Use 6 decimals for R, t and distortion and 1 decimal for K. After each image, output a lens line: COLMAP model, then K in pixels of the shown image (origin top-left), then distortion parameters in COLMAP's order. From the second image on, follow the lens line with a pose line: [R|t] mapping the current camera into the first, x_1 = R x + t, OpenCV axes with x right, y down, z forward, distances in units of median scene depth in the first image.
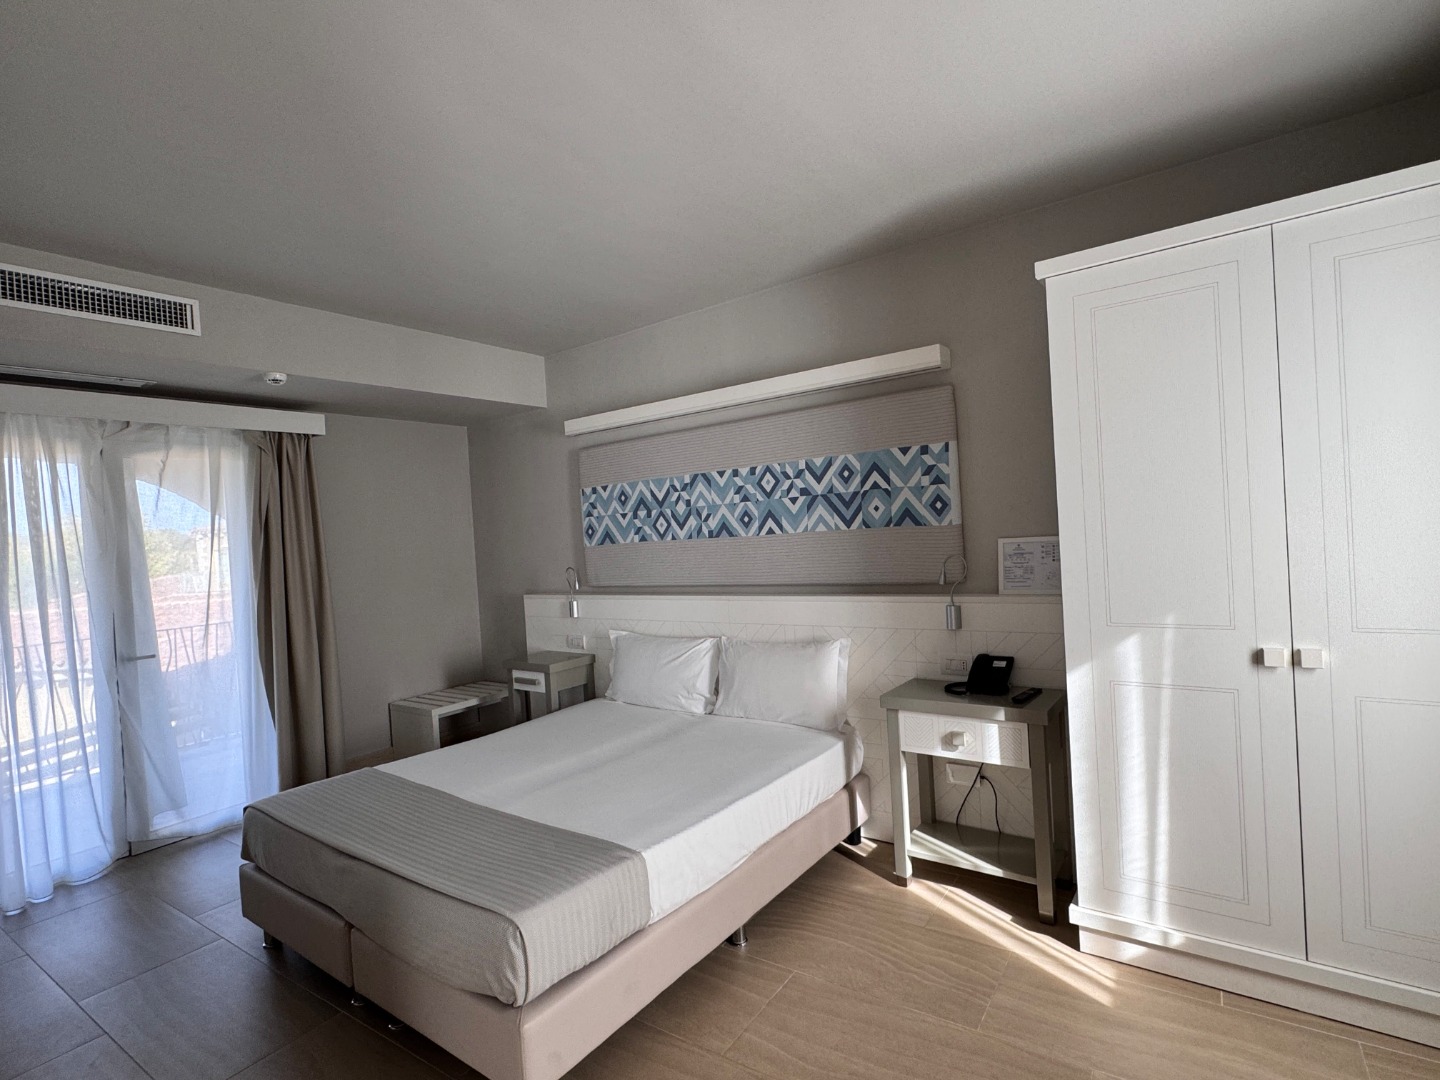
lens RADIAL K [[723.7, 0, 720.0], [0, 723.7, 540.0], [0, 0, 1]] dist [0.002281, 0.000268]
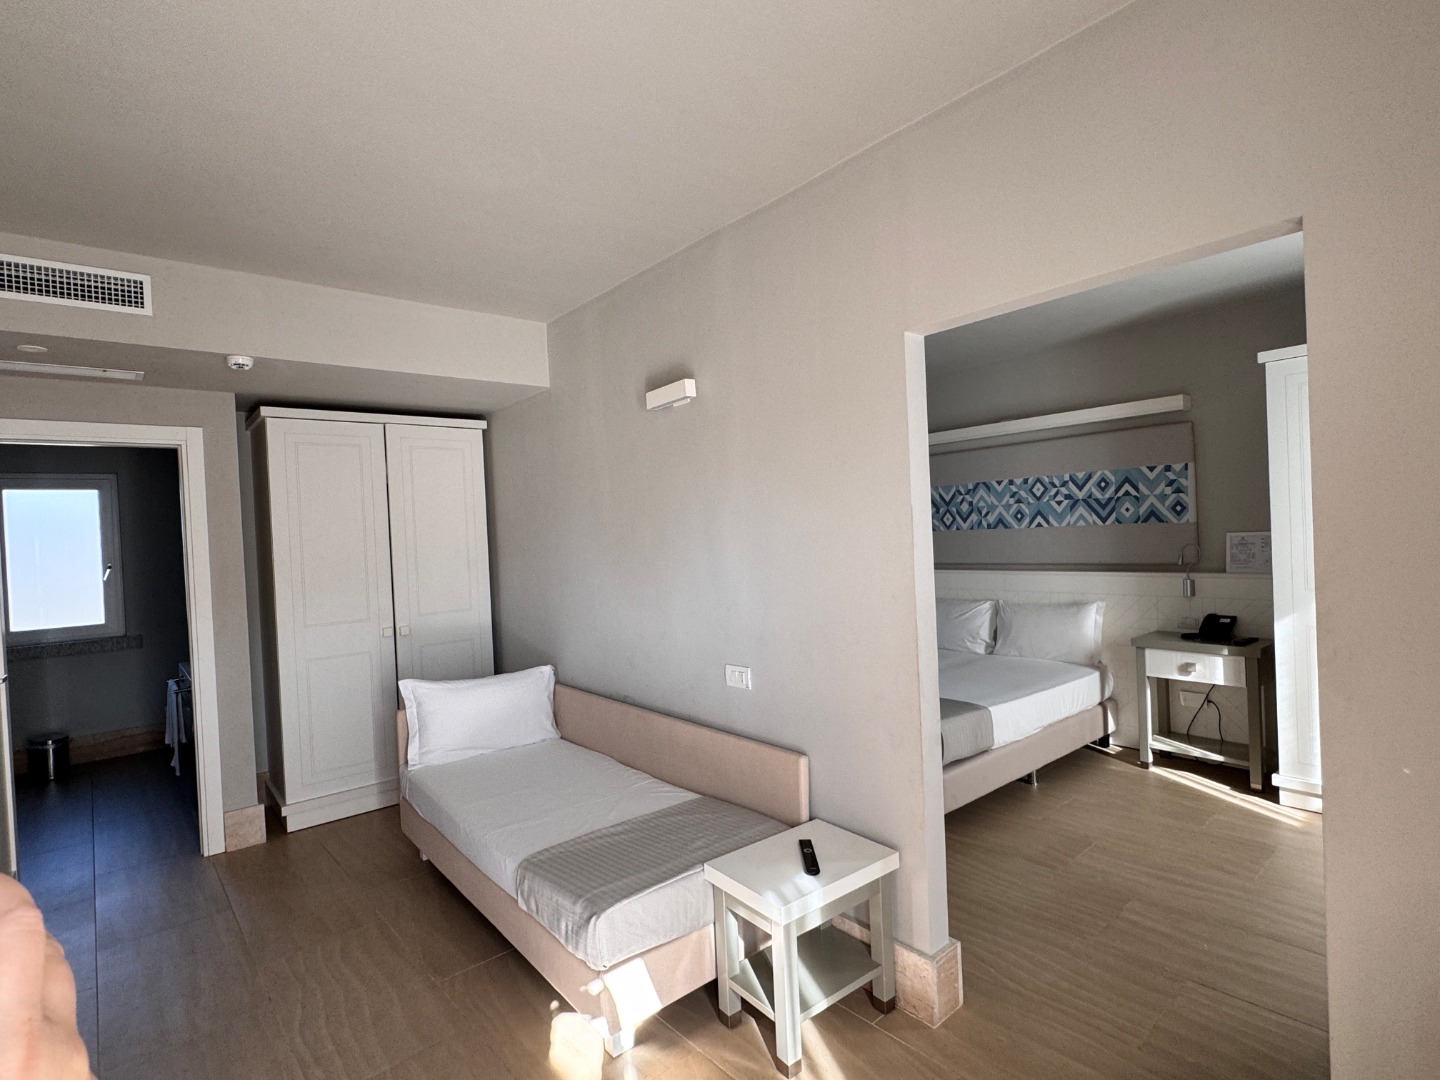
lens RADIAL K [[723.7, 0, 720.0], [0, 723.7, 540.0], [0, 0, 1]] dist [0.002281, 0.000268]
pose [[0.969383, 0.019556, -0.244774, -0.199339], [-0.016328, 0.999751, 0.015209, 0.006121], [0.245011, -0.010747, 0.969461, -0.538045]]
